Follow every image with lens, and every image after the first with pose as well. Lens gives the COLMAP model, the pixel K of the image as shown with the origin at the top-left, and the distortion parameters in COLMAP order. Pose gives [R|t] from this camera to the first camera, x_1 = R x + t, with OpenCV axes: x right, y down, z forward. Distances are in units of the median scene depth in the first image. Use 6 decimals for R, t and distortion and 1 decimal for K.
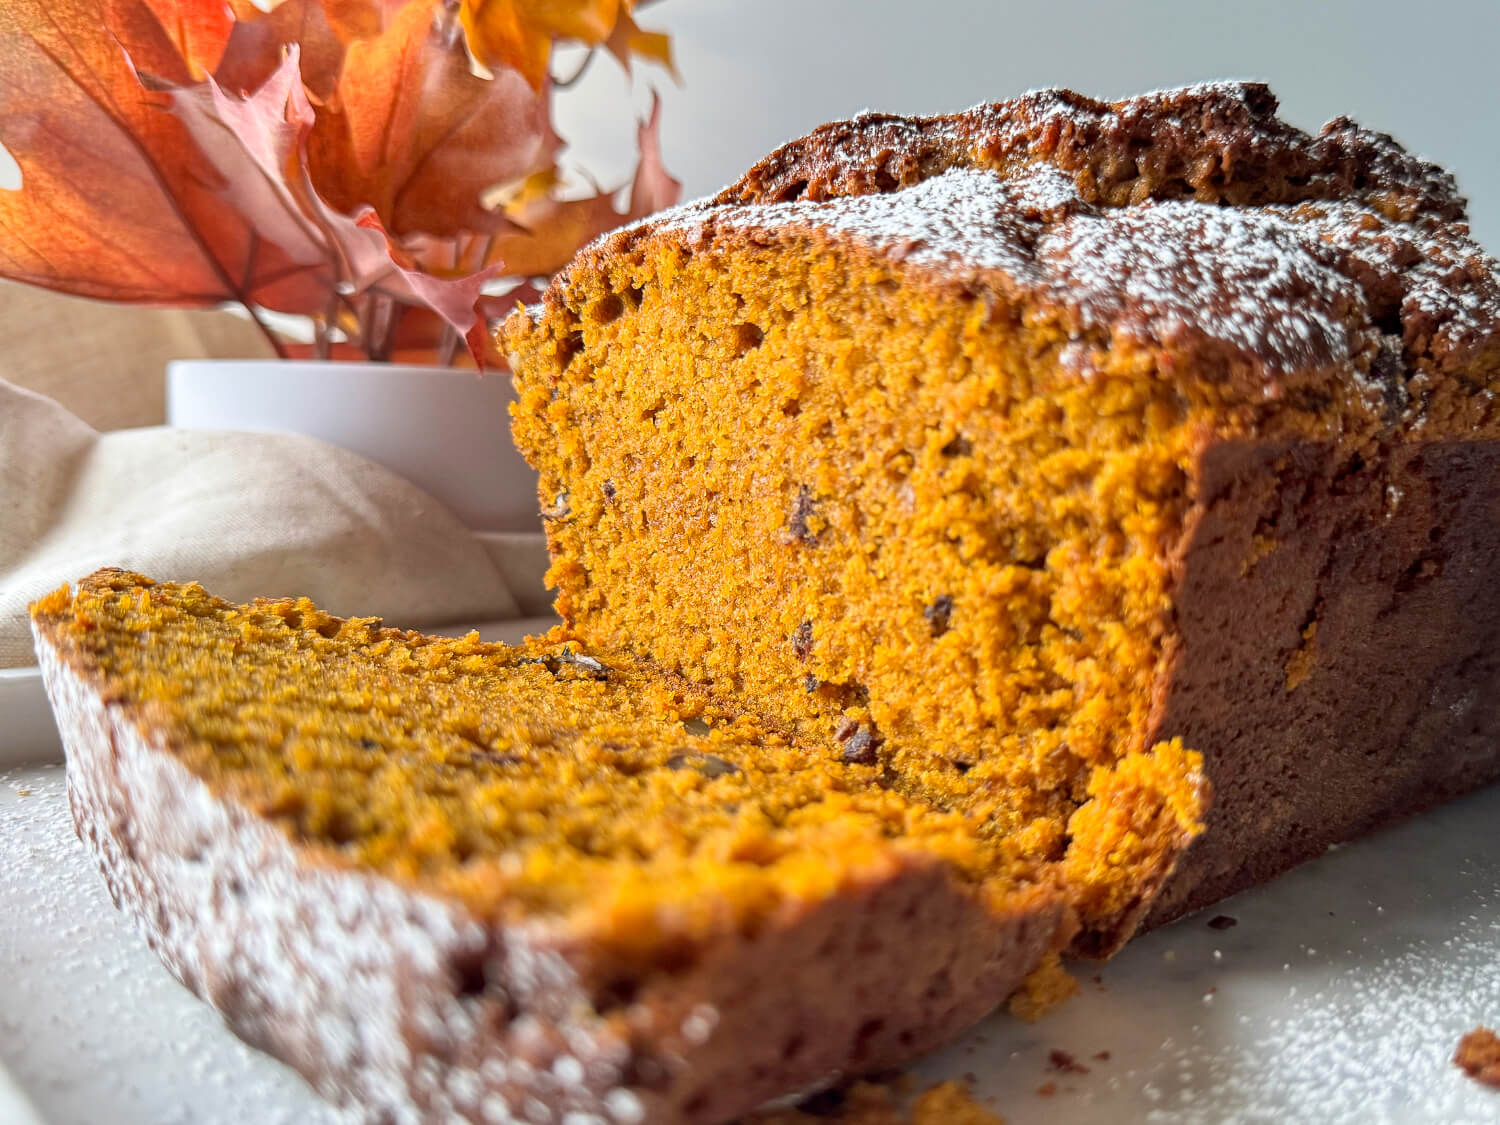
lens RADIAL K [[1187.5, 0, 750.4], [0, 1187.5, 666.6], [0, 0, 1]] dist [0.041539, -0.005385]
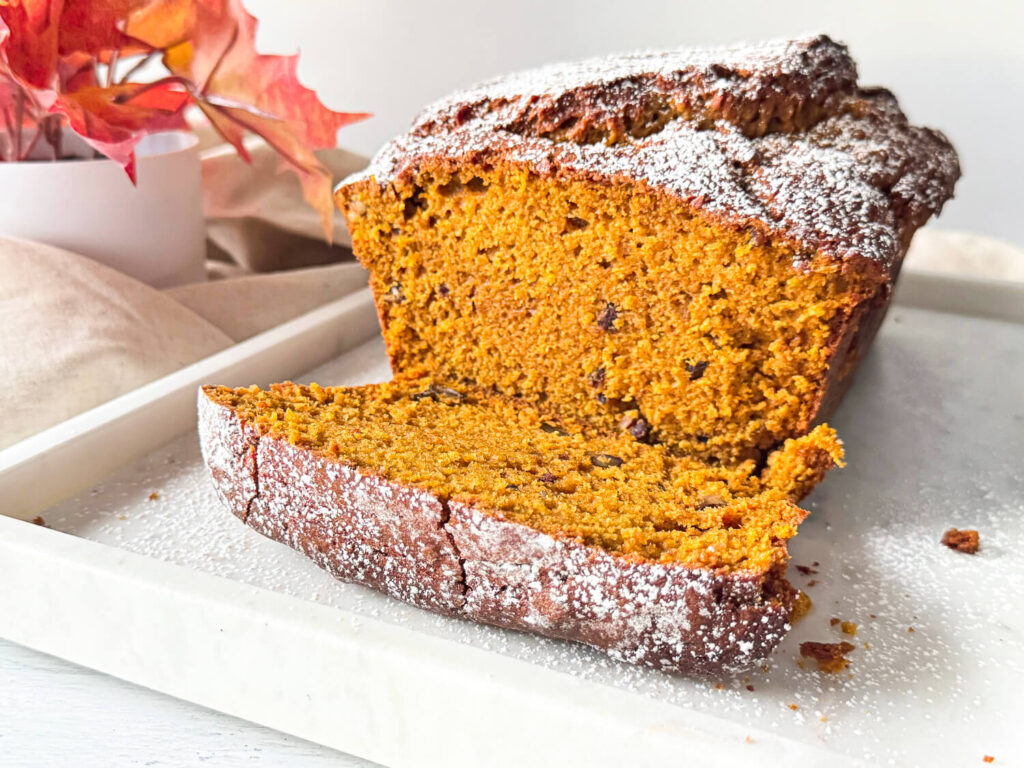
lens RADIAL K [[810.7, 0, 512.3], [0, 810.7, 455.1], [0, 0, 1]] dist [0.041539, -0.005385]
pose [[0.955585, -0.154685, 0.250860, -0.508206], [0.099114, 0.970282, 0.220746, -0.237772], [-0.277551, -0.186078, 0.942518, -0.240619]]
